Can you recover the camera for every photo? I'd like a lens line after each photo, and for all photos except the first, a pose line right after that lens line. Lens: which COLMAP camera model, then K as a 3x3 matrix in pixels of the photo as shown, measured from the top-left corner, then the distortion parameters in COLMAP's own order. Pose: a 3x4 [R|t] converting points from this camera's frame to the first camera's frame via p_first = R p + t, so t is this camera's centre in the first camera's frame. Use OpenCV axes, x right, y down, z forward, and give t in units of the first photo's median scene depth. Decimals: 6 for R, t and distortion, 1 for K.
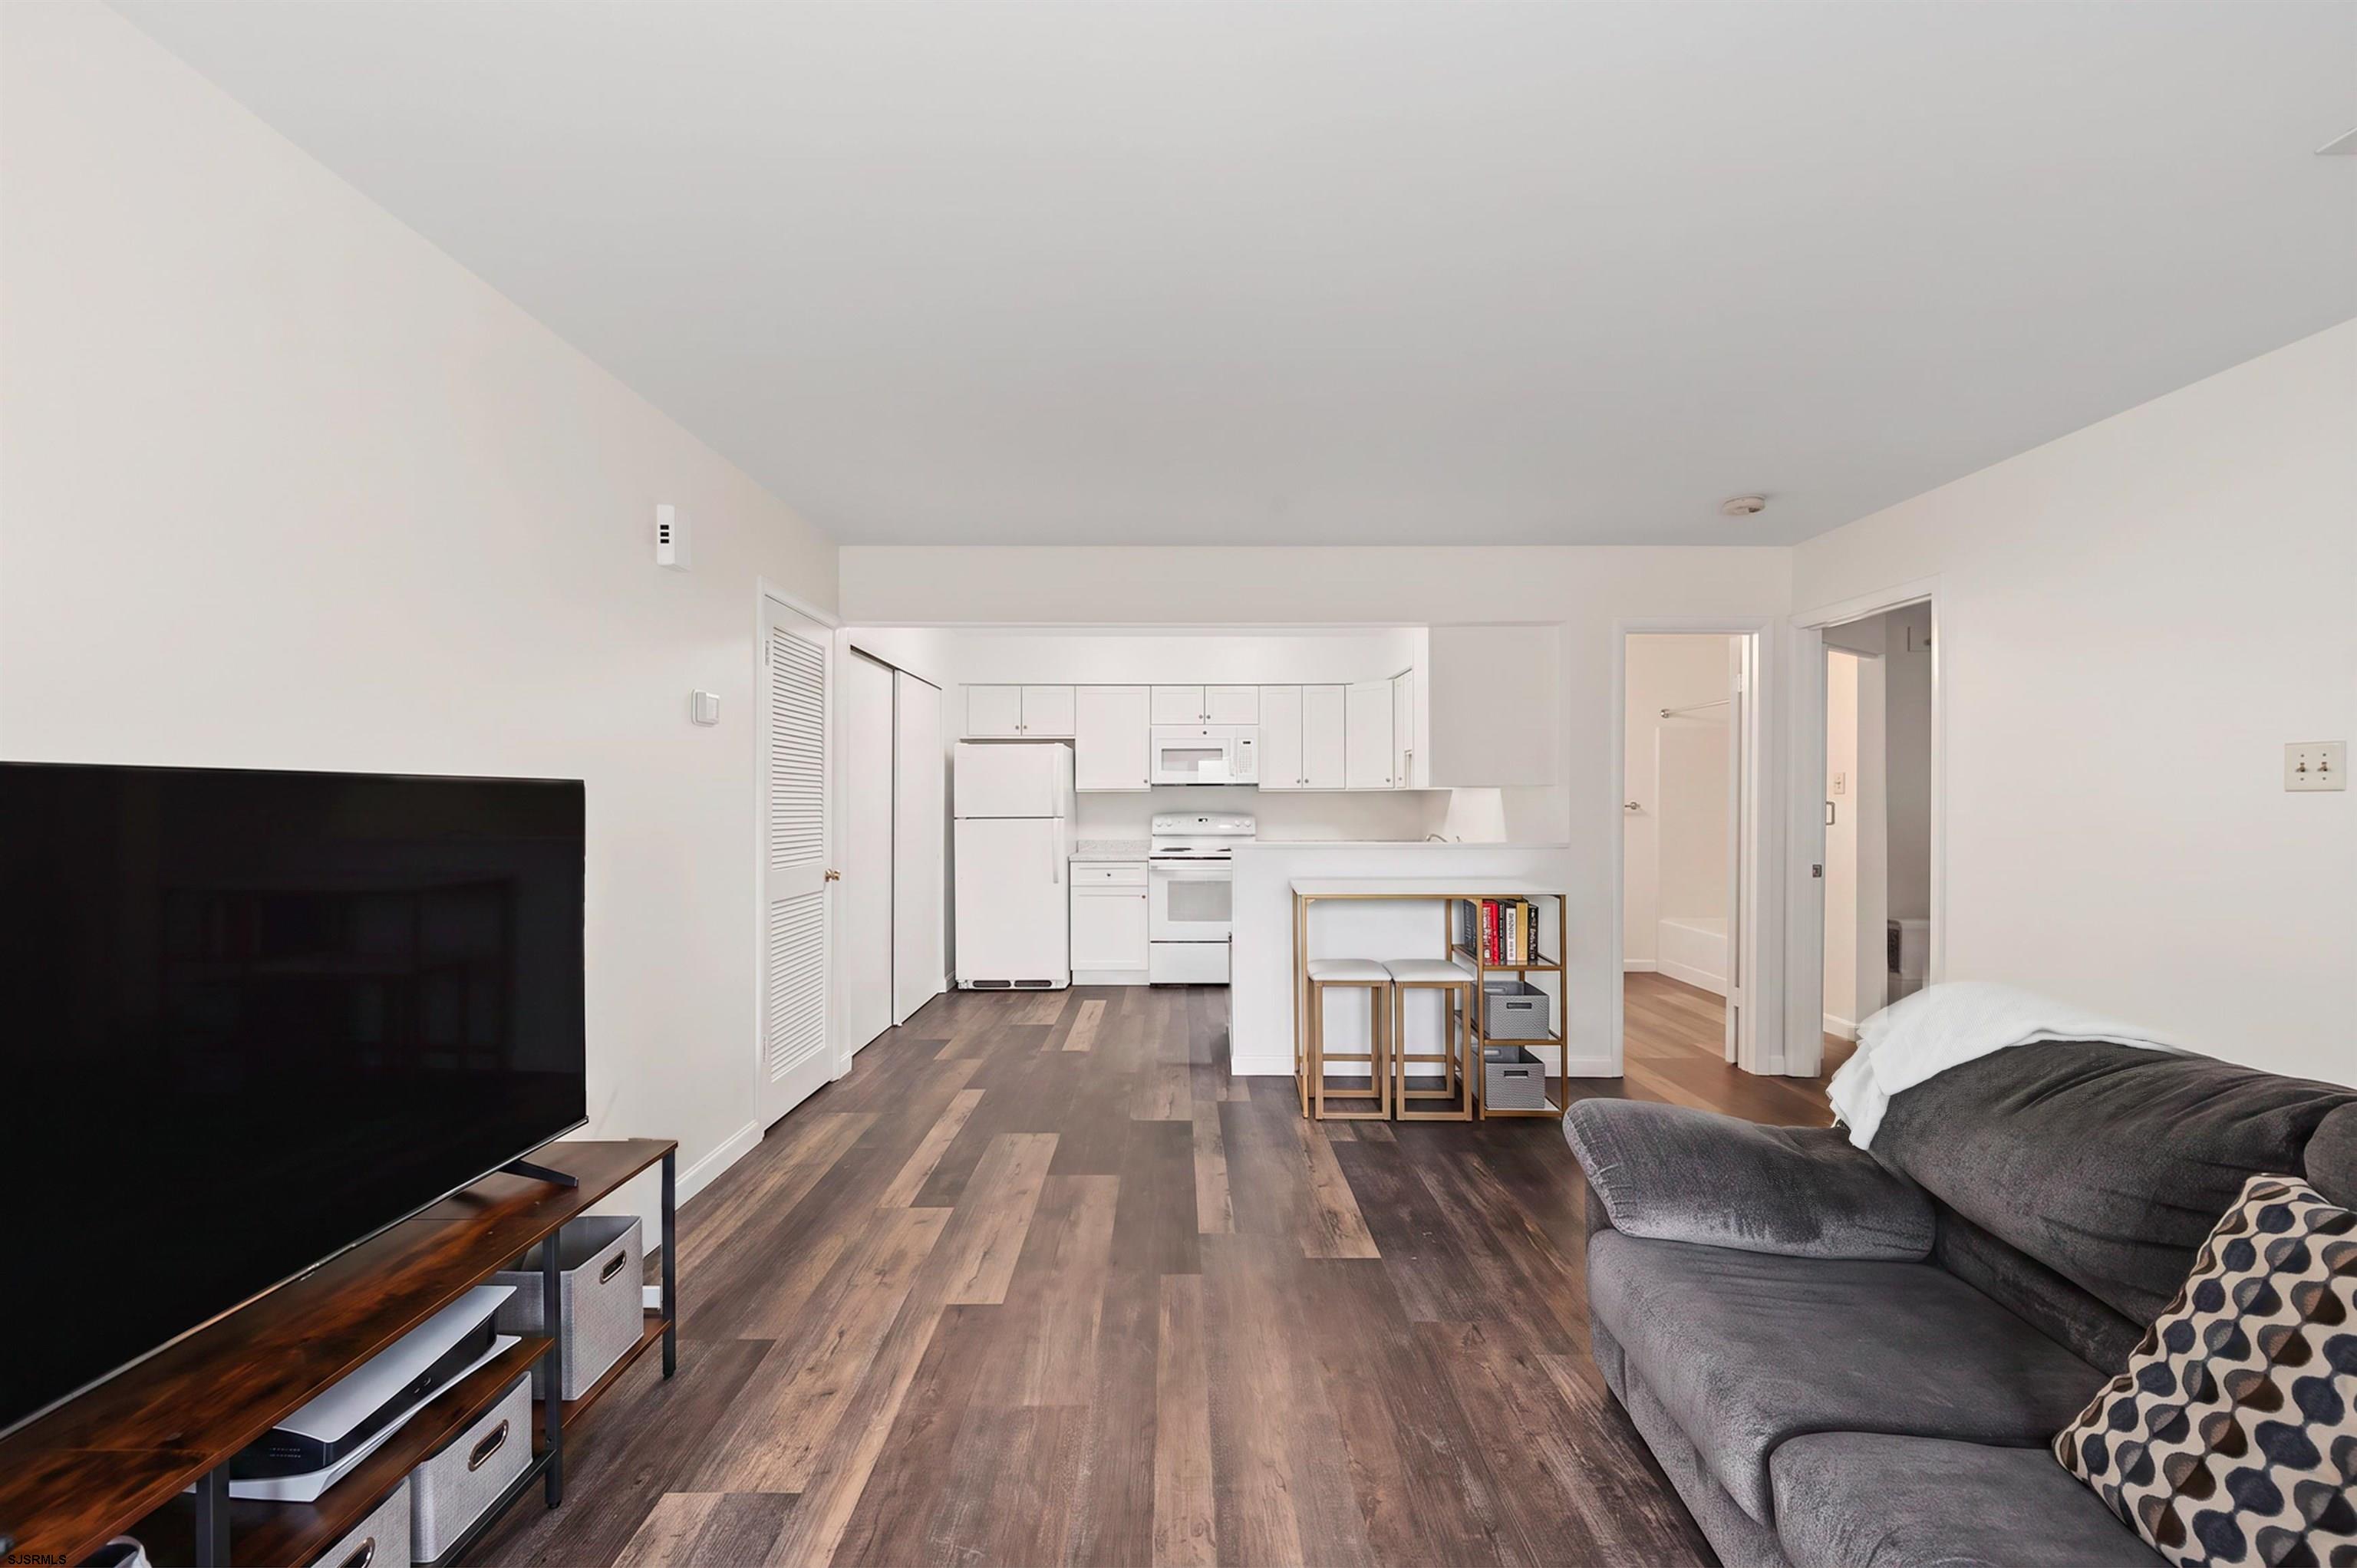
lens RADIAL K [[944.1, 0, 1196.2], [0, 944.1, 797.9], [0, 0, 1]] dist [0.001598, -0.000563]
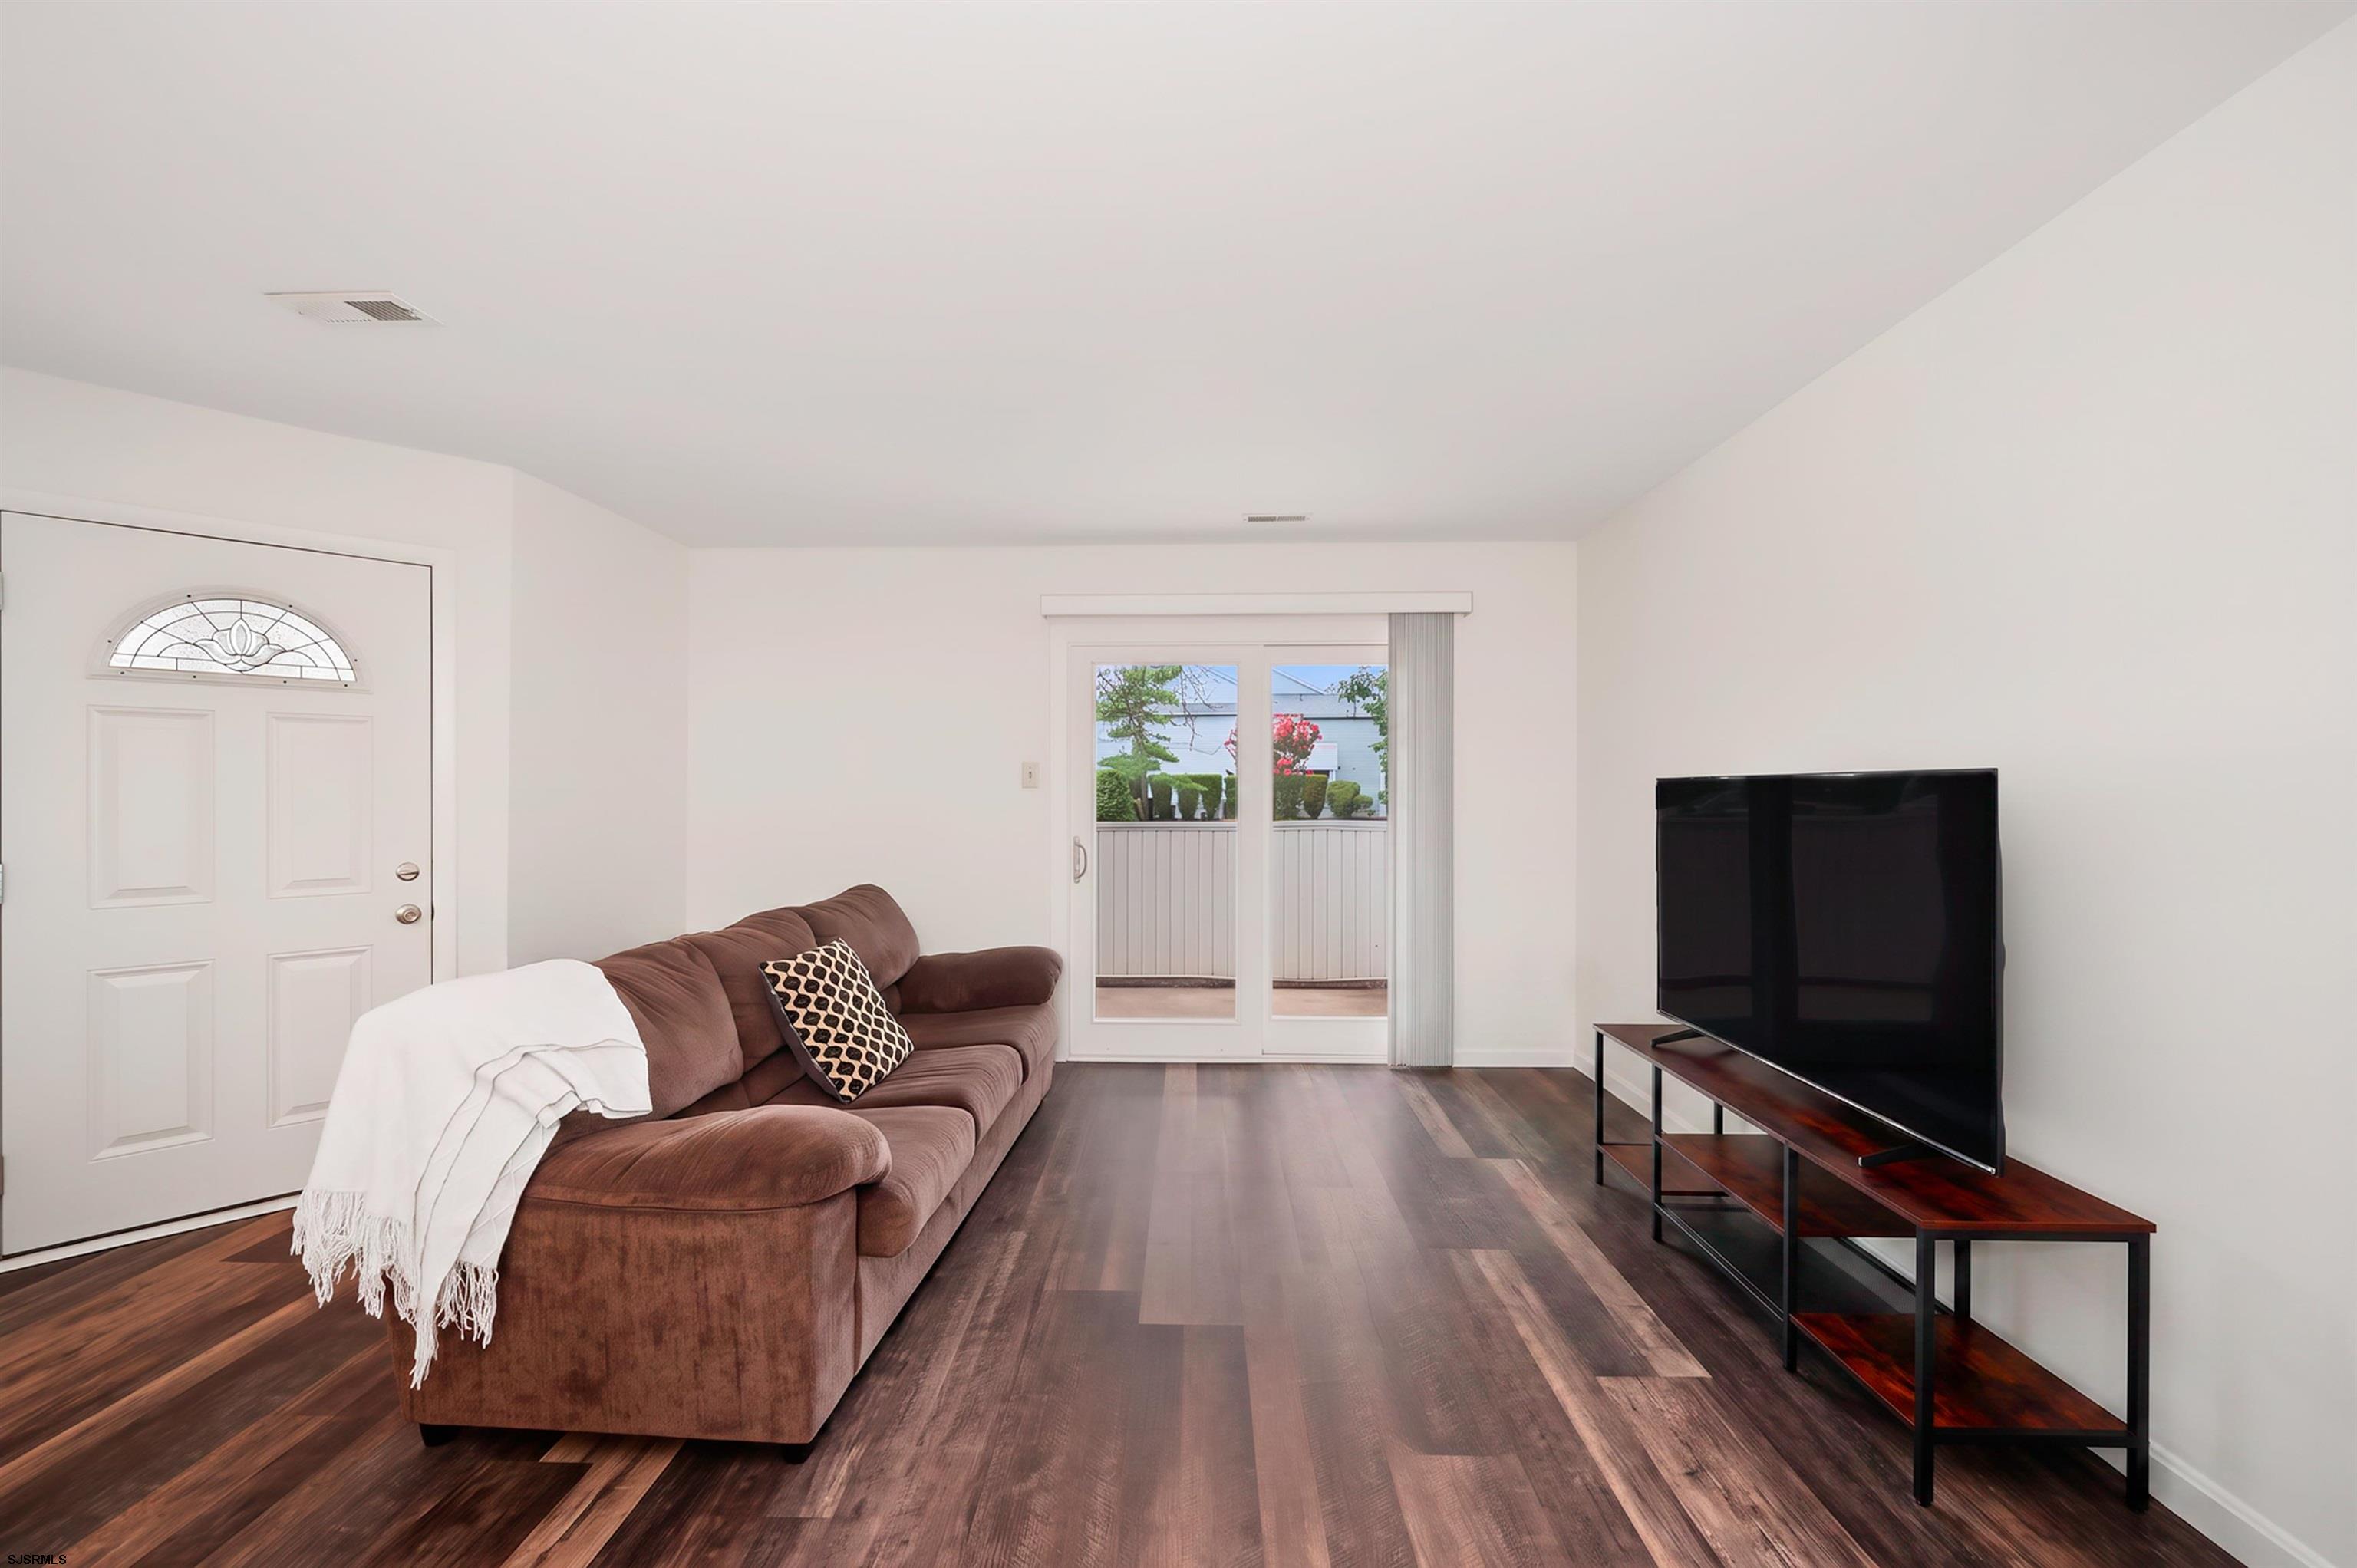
lens RADIAL K [[944.1, 0, 1166.8], [0, 944.1, 790.9], [0, 0, 1]] dist [0.001598, -0.000563]
pose [[-0.998827, 0.002347, 0.048361, 0.036039], [0.002357, 0.999997, 0.000137, -0.000360], [-0.048361, 0.000251, -0.998830, 1.347521]]
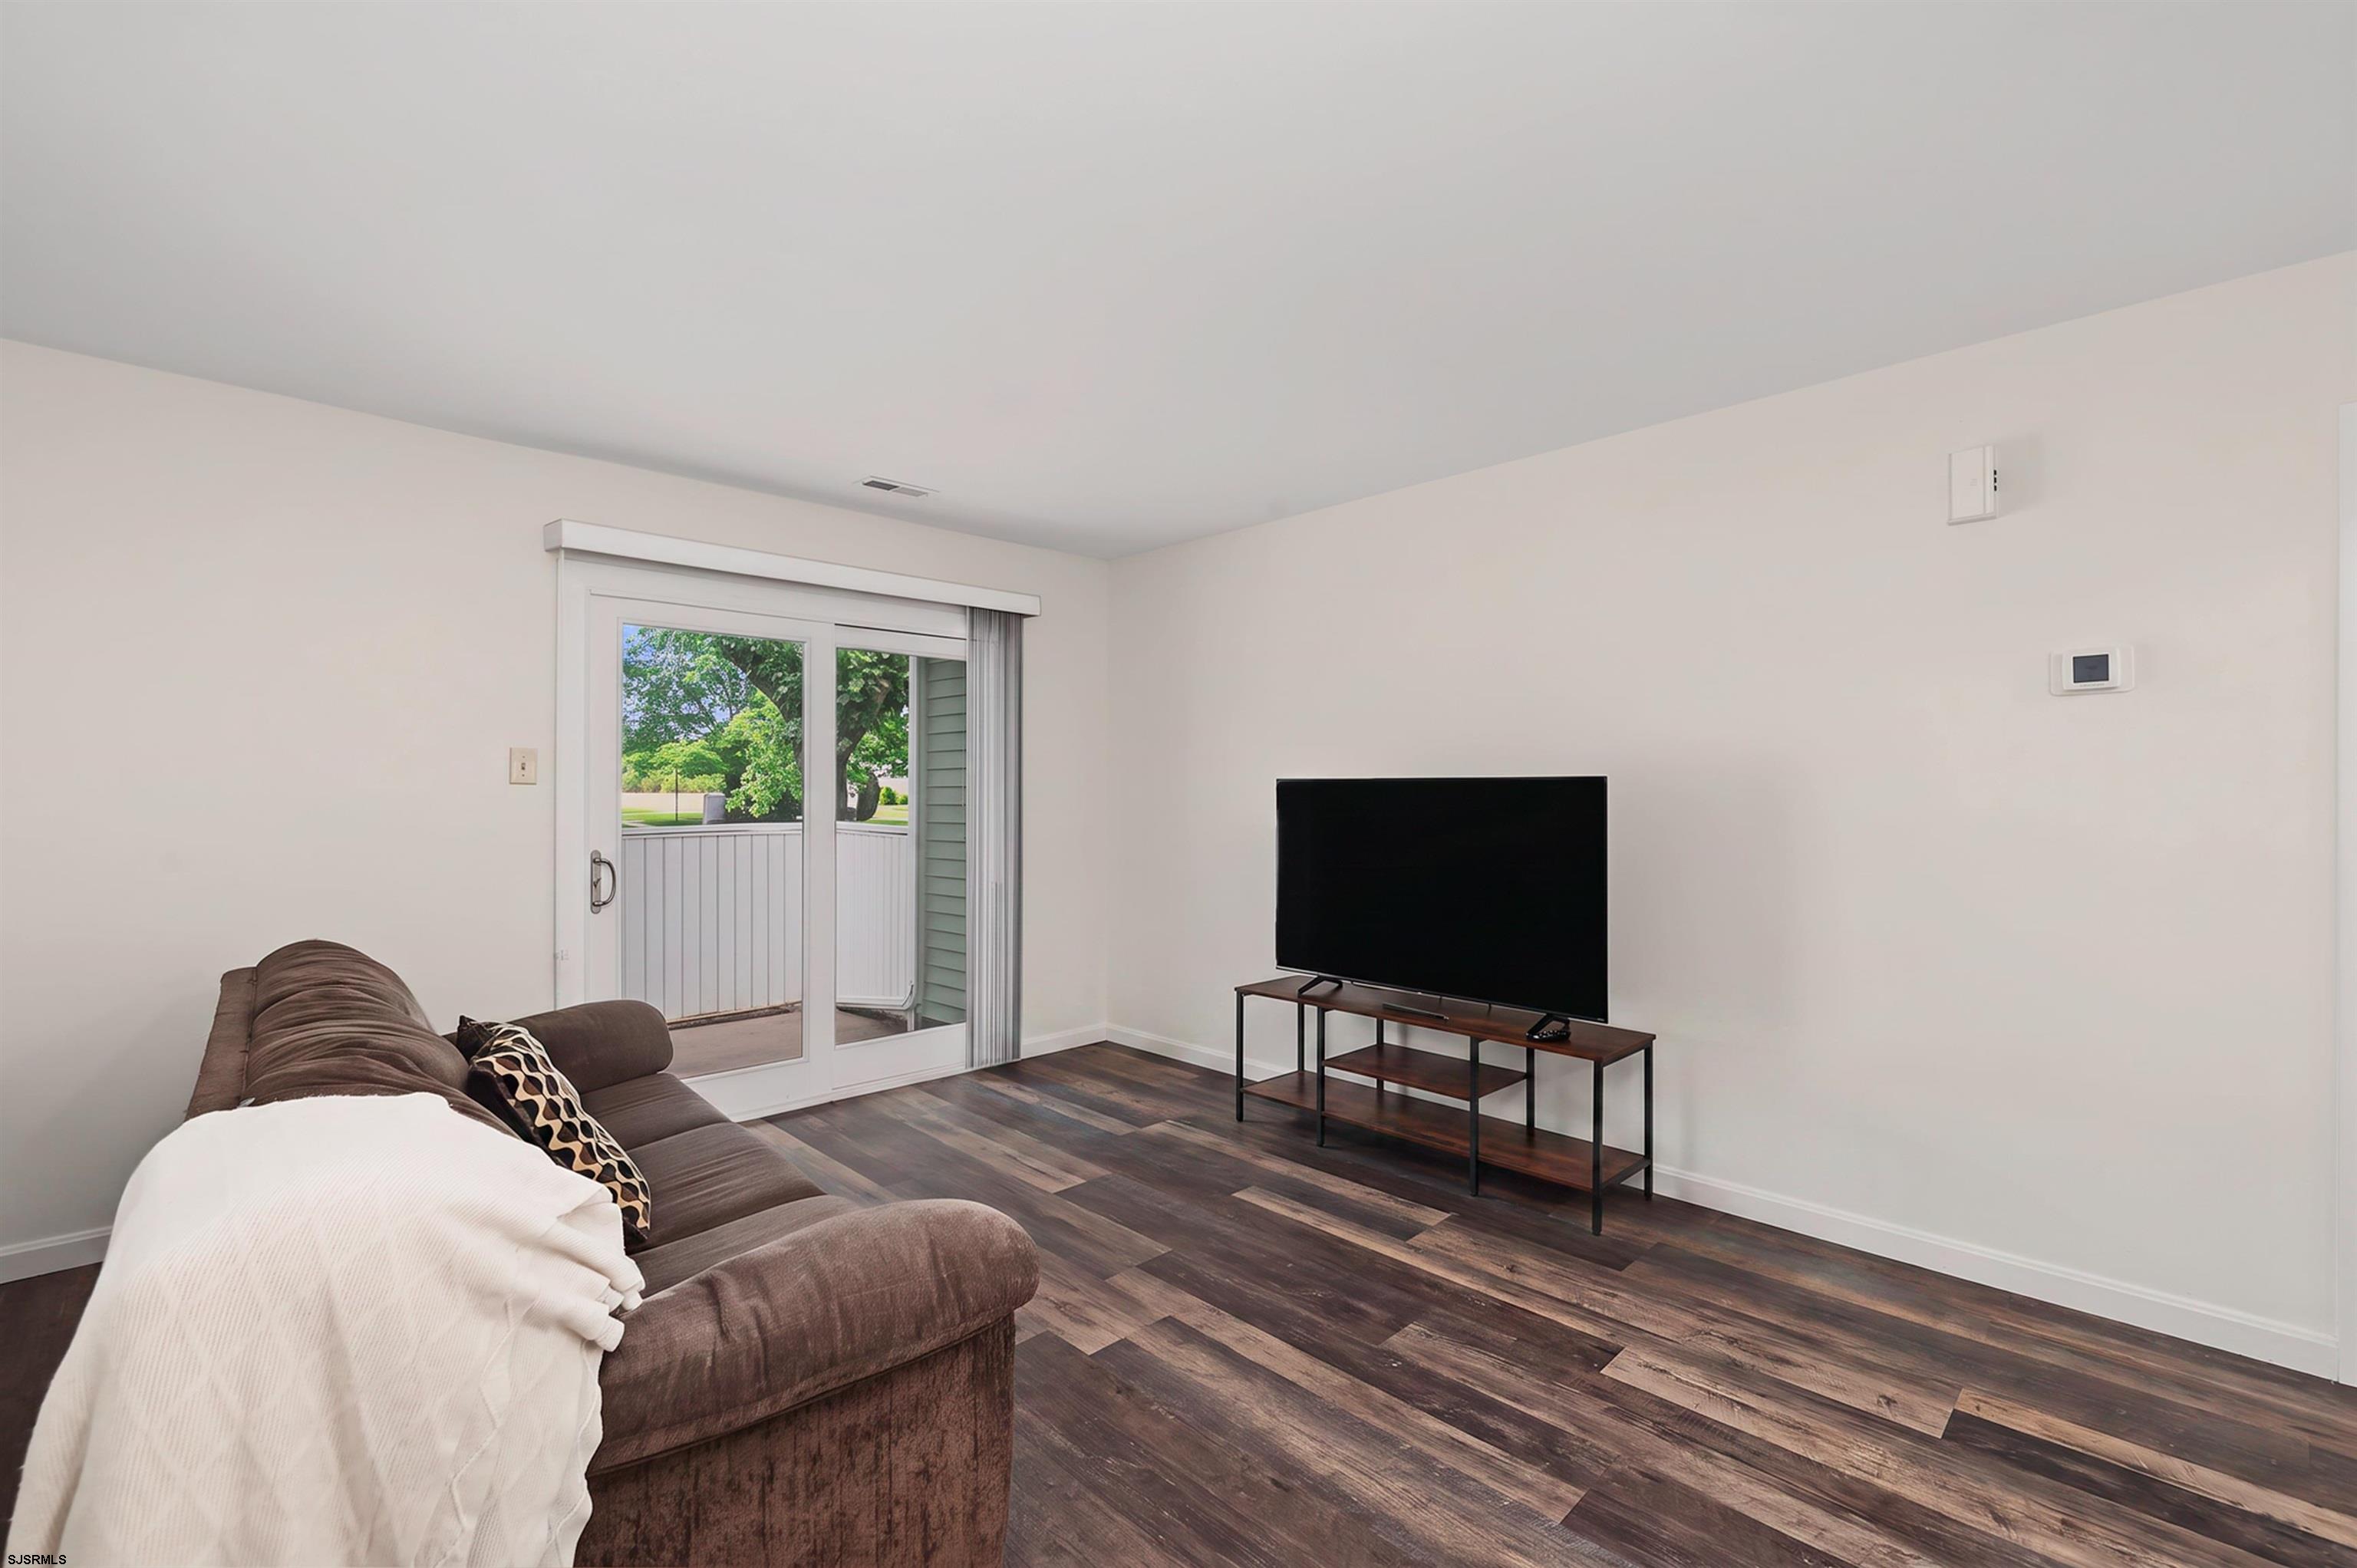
lens RADIAL K [[1020.4, 0, 1155.7], [0, 1020.4, 792.1], [0, 0, 1]] dist [0.003714, -0.000354]
pose [[-0.736802, 0.003695, -0.676099, 0.610006], [0.000927, 0.999990, 0.004455, -0.001798], [0.676108, 0.002656, -0.736798, 1.184766]]
